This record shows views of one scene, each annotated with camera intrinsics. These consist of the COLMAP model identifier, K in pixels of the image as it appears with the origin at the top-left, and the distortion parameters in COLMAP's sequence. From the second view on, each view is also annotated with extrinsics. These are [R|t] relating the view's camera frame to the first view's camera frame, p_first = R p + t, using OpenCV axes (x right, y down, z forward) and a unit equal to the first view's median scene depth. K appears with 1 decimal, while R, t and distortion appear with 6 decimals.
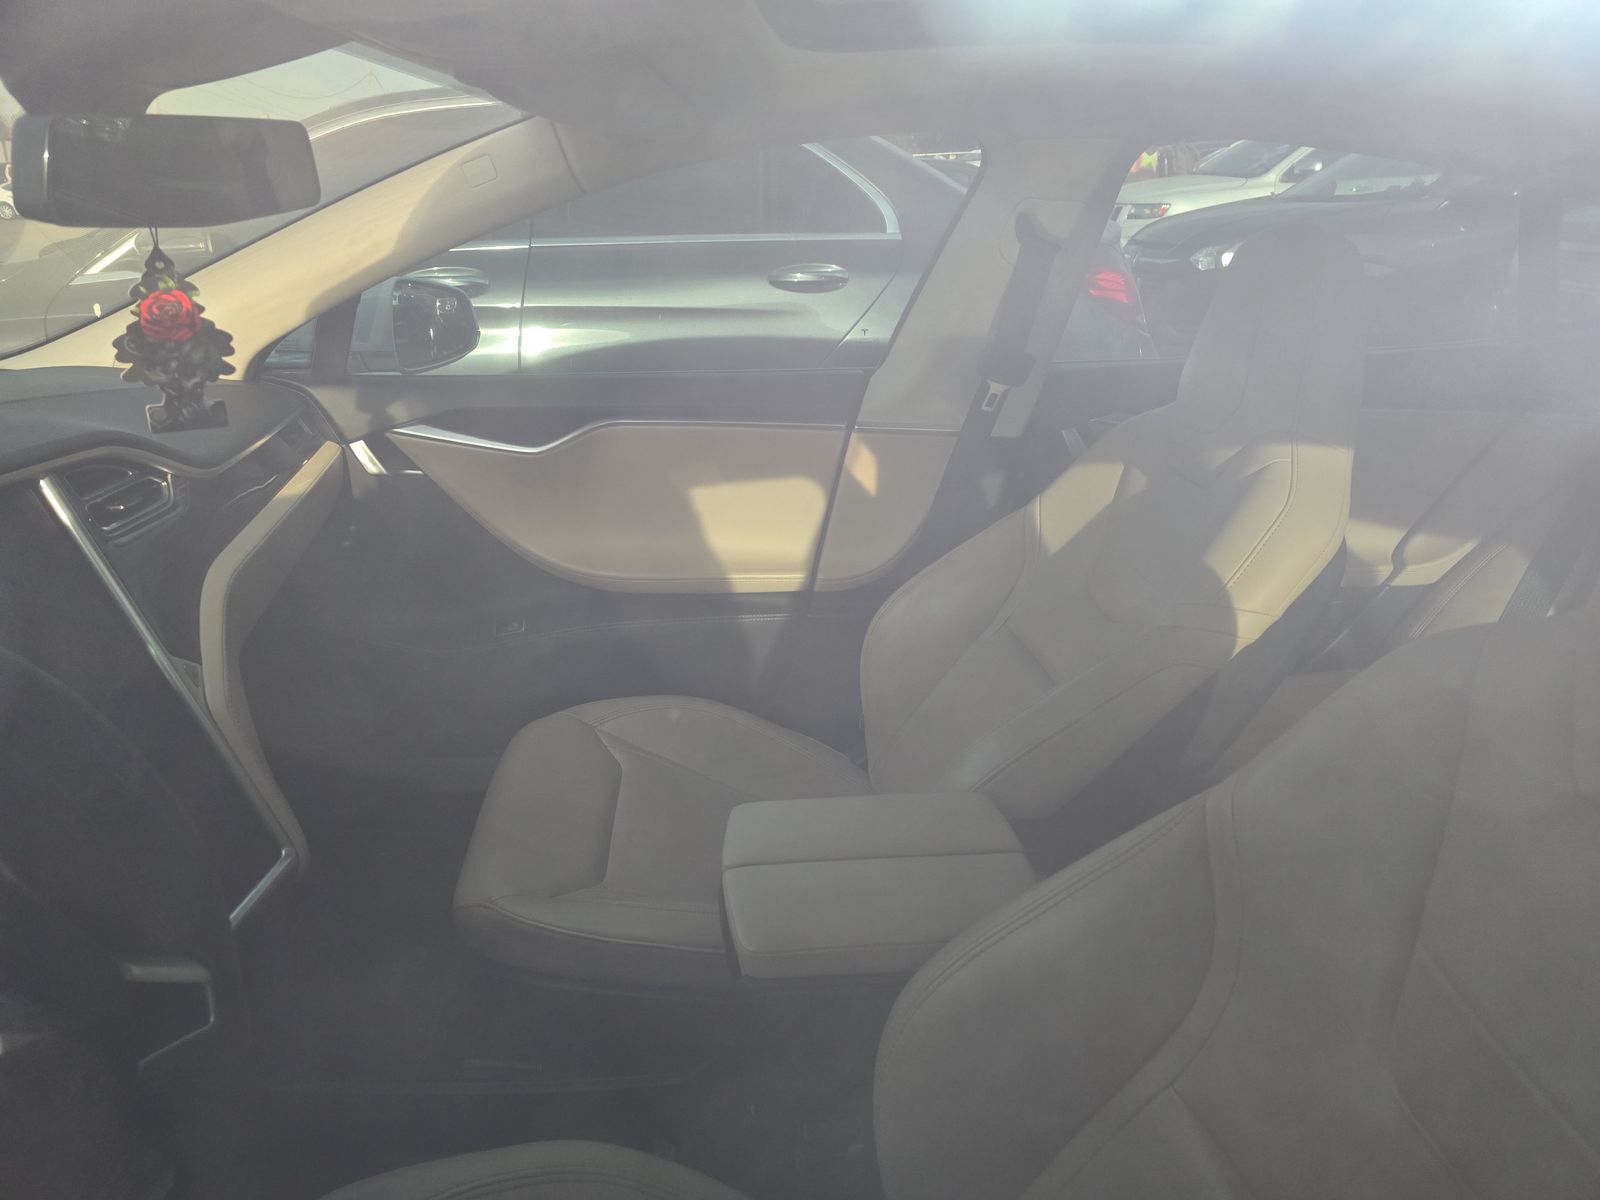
lens RADIAL K [[1056.5, 0, 767.8], [0, 1056.5, 701.3], [0, 0, 1]] dist [0.060699, -0.049878]
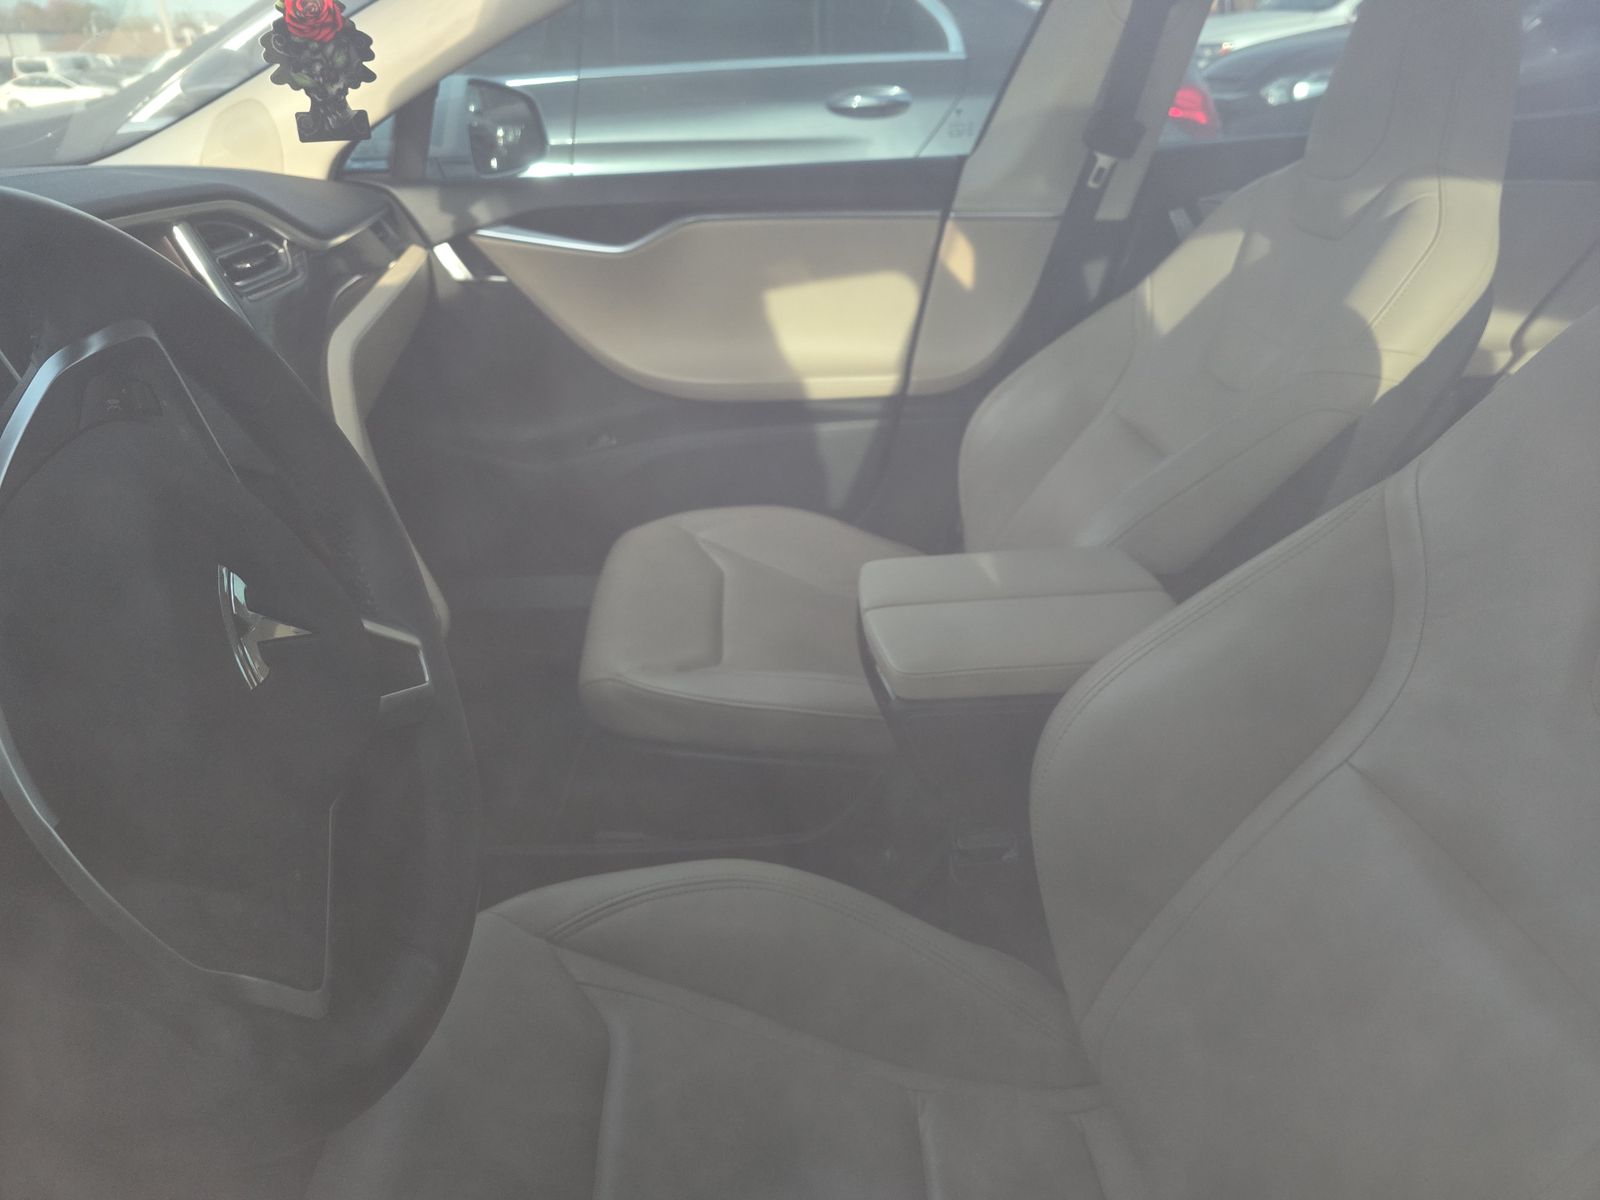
lens RADIAL K [[1056.5, 0, 765.8], [0, 1056.5, 705.5], [0, 0, 1]] dist [0.060699, -0.049878]
pose [[0.999298, -0.017828, -0.032946, -0.062903], [0.020820, 0.995466, 0.092809, 0.092611], [0.031142, -0.093430, 0.995139, -0.008319]]
